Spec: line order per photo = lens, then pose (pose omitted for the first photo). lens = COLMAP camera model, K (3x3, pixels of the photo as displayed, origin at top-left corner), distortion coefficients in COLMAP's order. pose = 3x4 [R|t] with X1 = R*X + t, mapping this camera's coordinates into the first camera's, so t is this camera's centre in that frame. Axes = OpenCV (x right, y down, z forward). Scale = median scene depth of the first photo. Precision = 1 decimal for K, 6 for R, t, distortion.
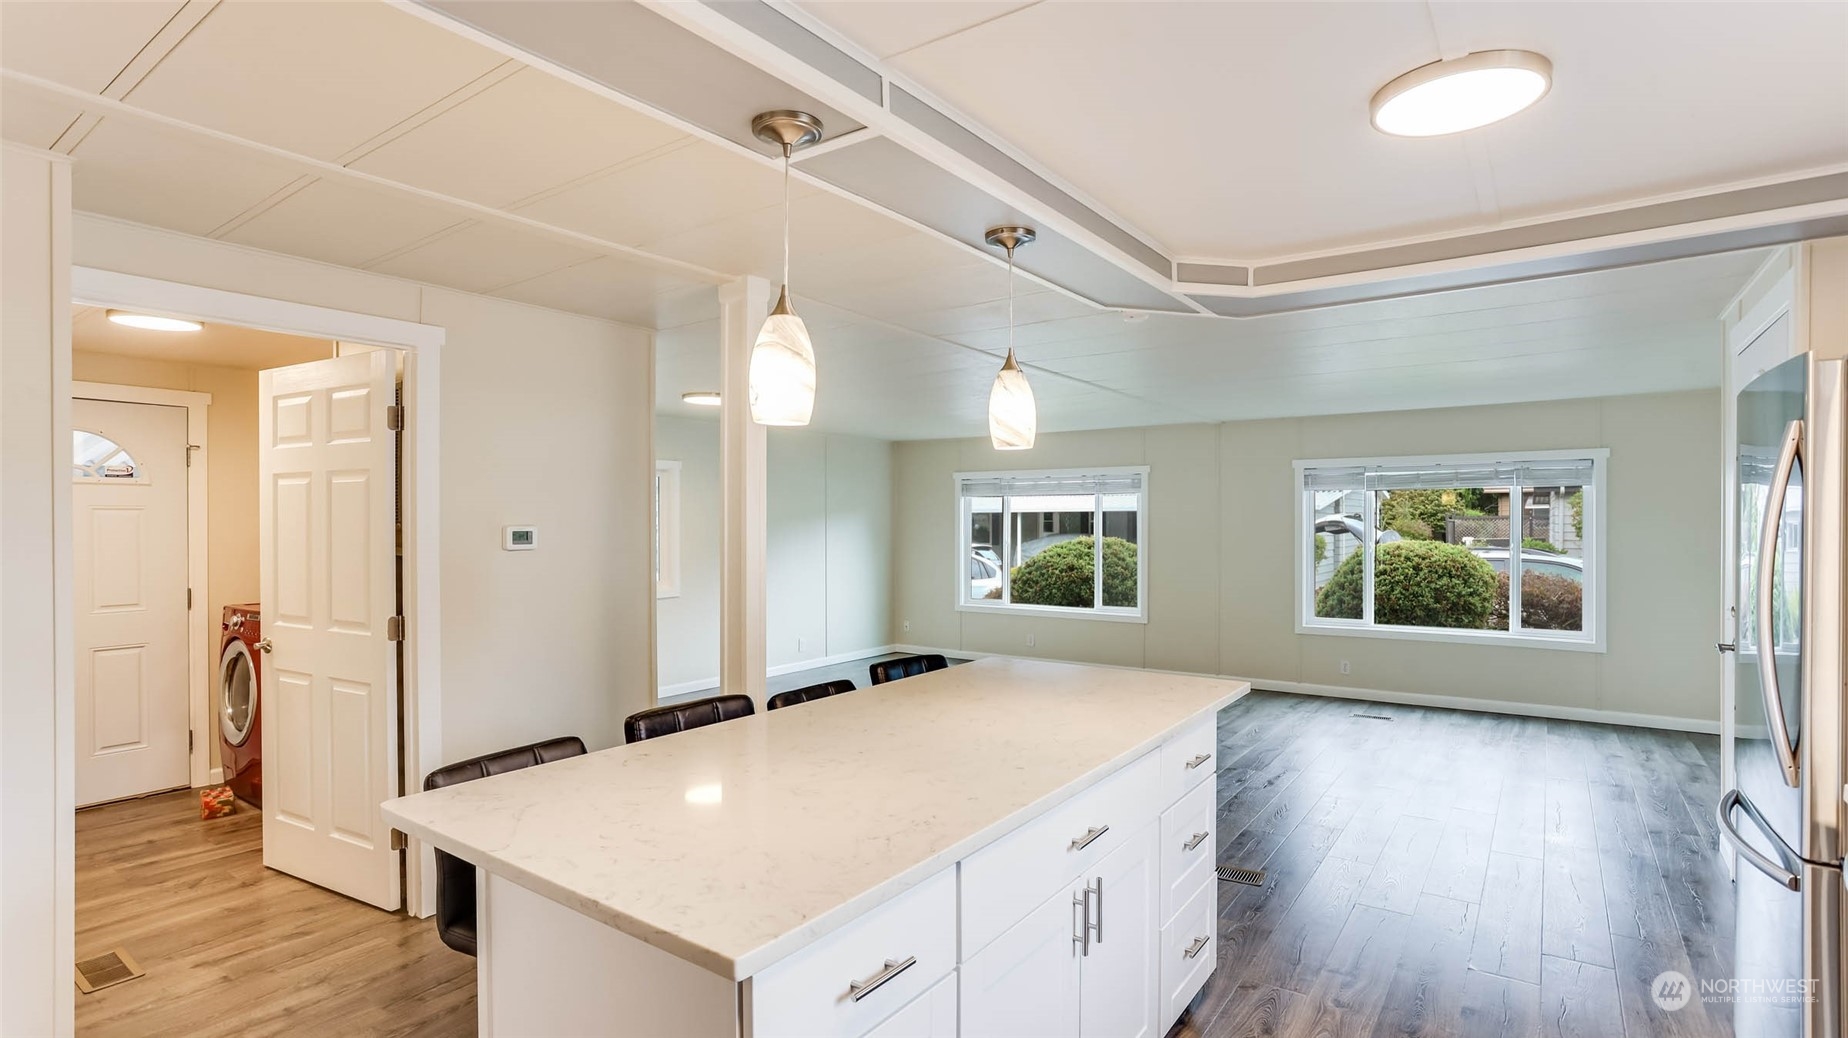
lens RADIAL K [[900.2, 0, 935.7], [0, 900.2, 525.4], [0, 0, 1]] dist [-0.002007, -0.000270]
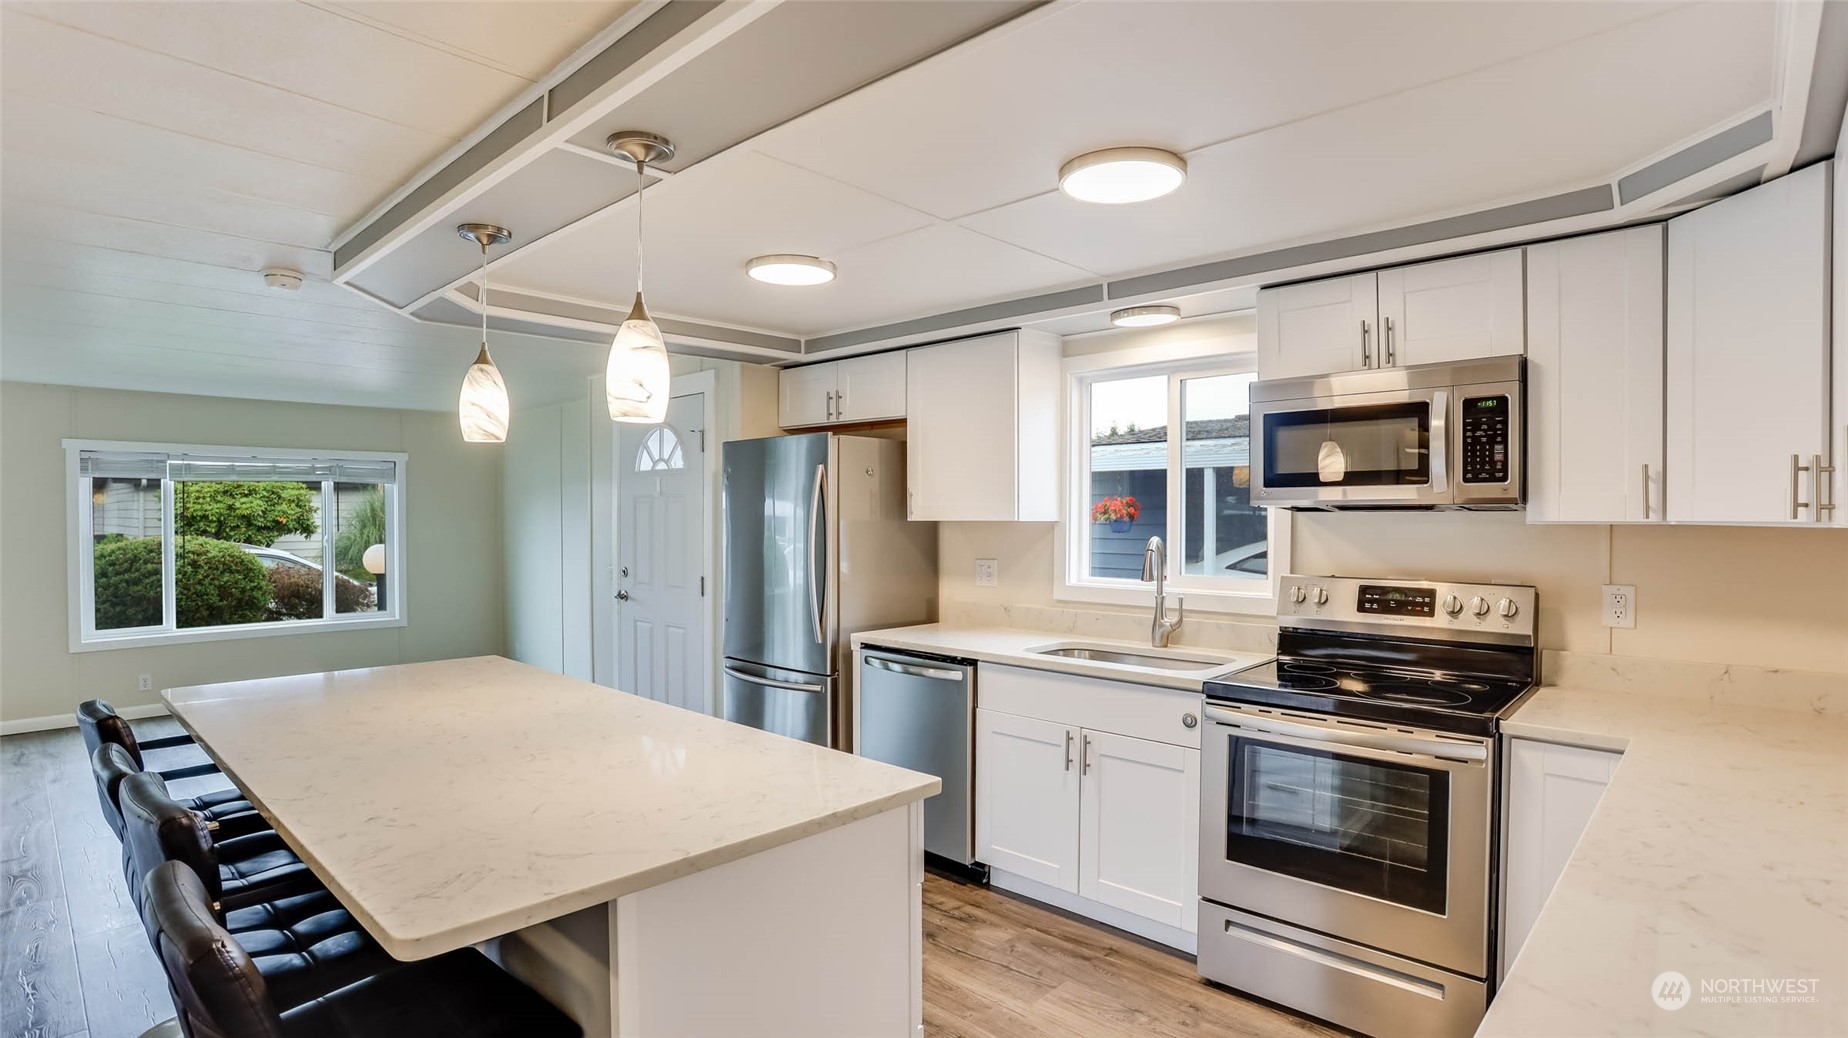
lens RADIAL K [[900.2, 0, 927.8], [0, 900.2, 508.9], [0, 0, 1]] dist [-0.002007, -0.000270]
pose [[0.143661, 0.010012, 0.989576, -0.280287], [0.004001, 0.999935, -0.010698, 0.002391], [-0.989619, 0.005497, 0.143612, 0.122130]]
